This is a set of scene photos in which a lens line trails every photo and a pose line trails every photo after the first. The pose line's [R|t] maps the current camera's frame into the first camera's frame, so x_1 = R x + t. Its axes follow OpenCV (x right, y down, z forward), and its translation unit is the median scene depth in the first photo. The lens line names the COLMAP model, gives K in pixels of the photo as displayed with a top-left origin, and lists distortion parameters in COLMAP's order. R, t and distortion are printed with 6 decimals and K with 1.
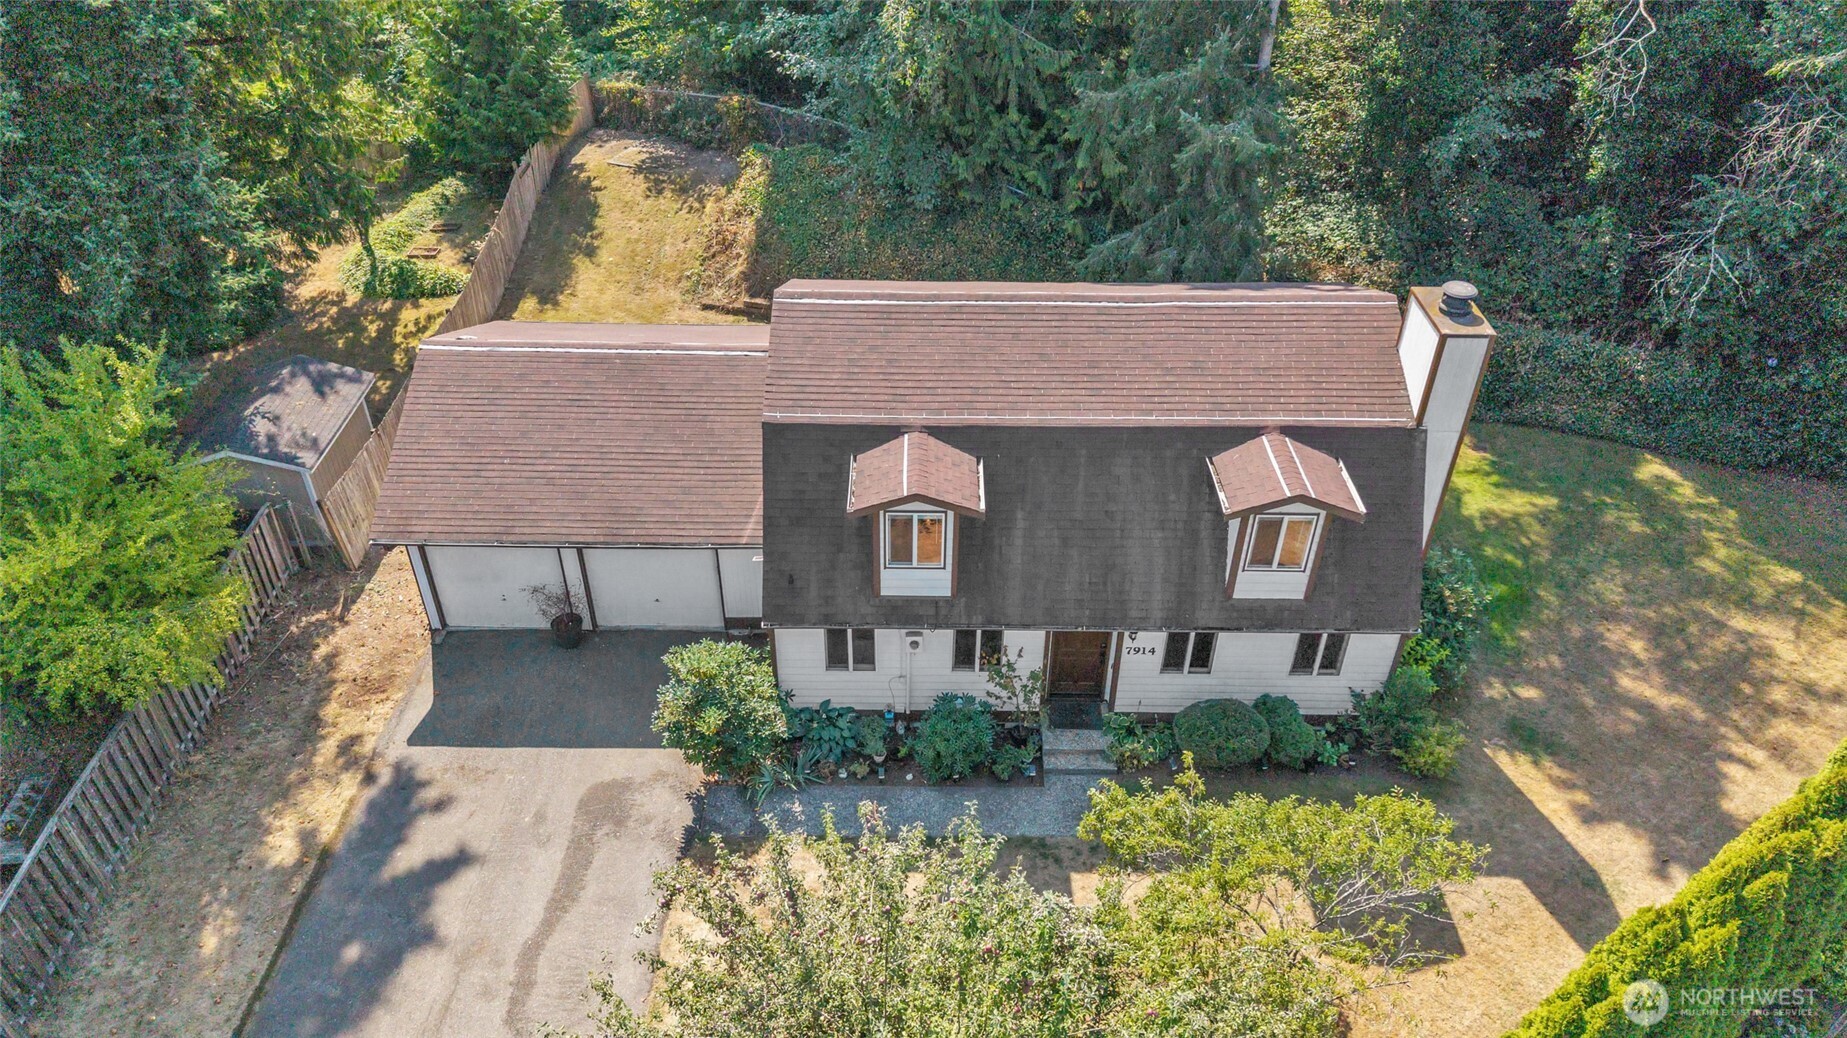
lens RADIAL K [[1249.9, 0, 918.8], [0, 1249.9, 519.6], [0, 0, 1]] dist [0.004739, 0.001636]
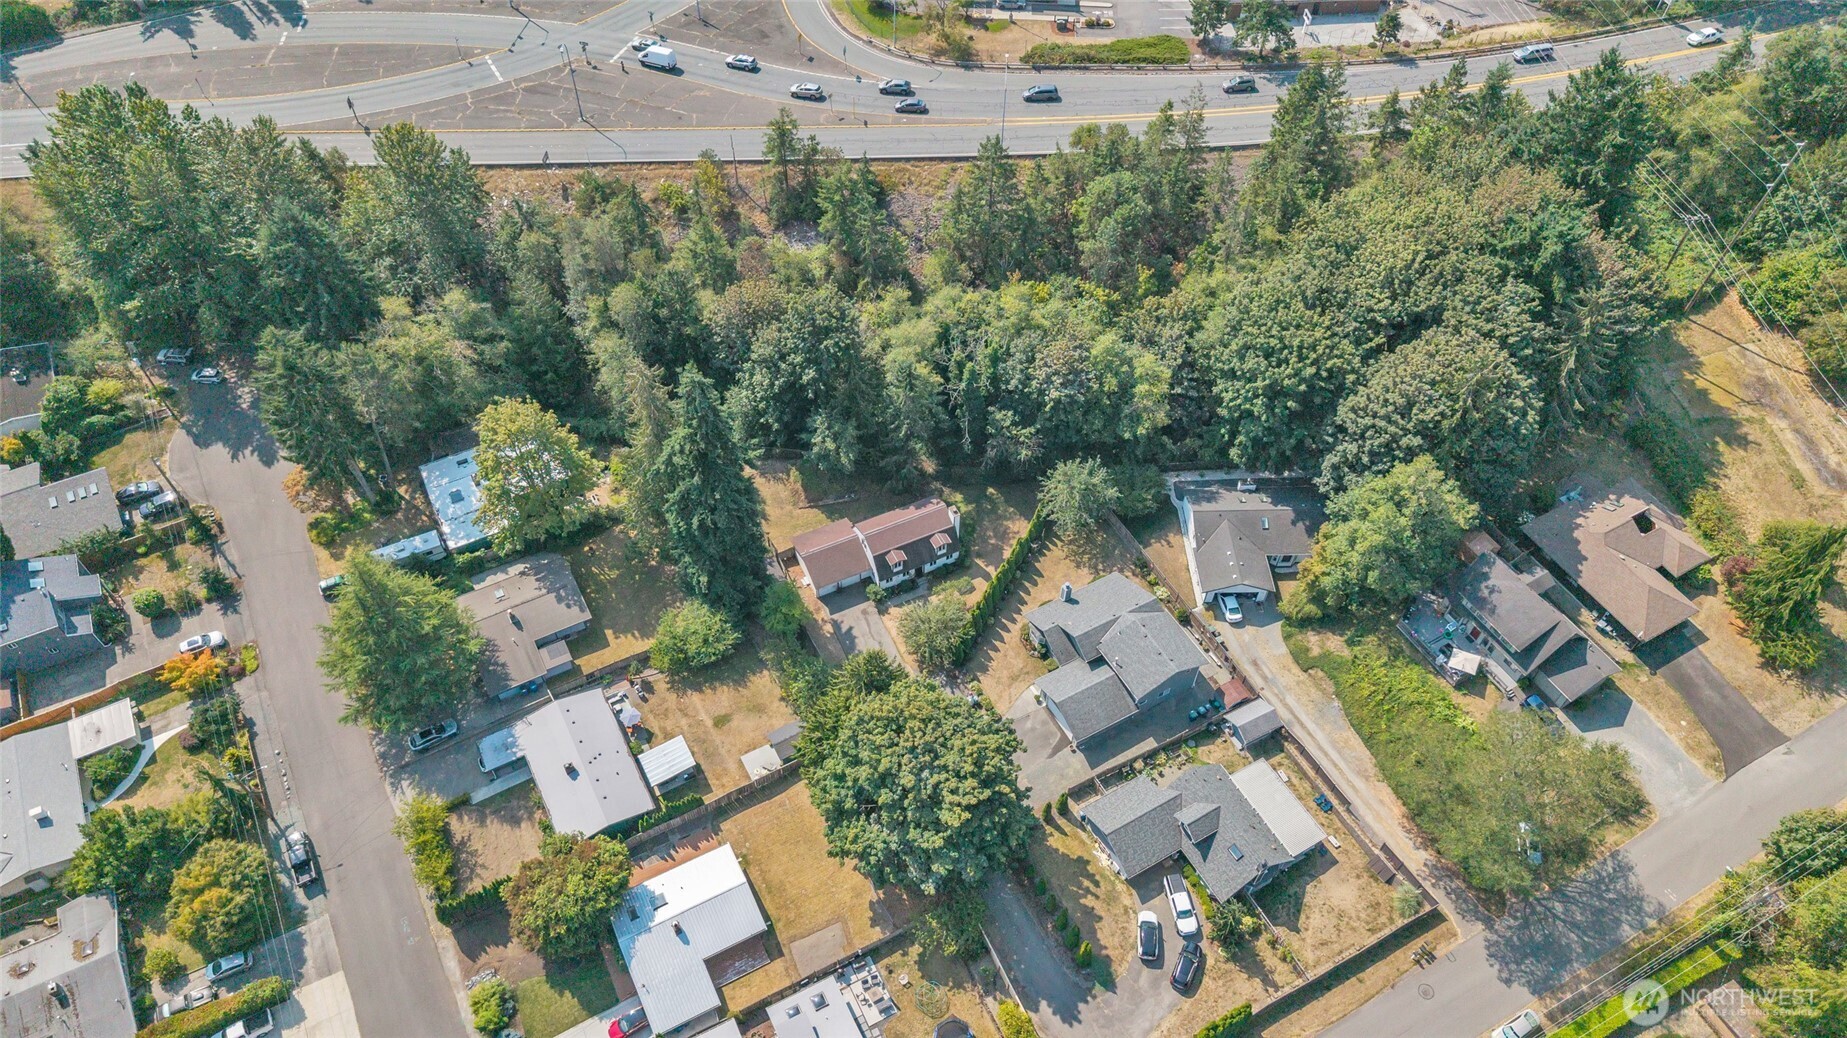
lens RADIAL K [[1249.9, 0, 918.8], [0, 1249.9, 519.6], [0, 0, 1]] dist [0.004739, 0.001636]
pose [[0.894087, -0.349991, 0.279491, -1.743747], [0.261032, 0.914256, 0.309835, -2.328355], [-0.363966, -0.204063, 0.908783, -5.346195]]
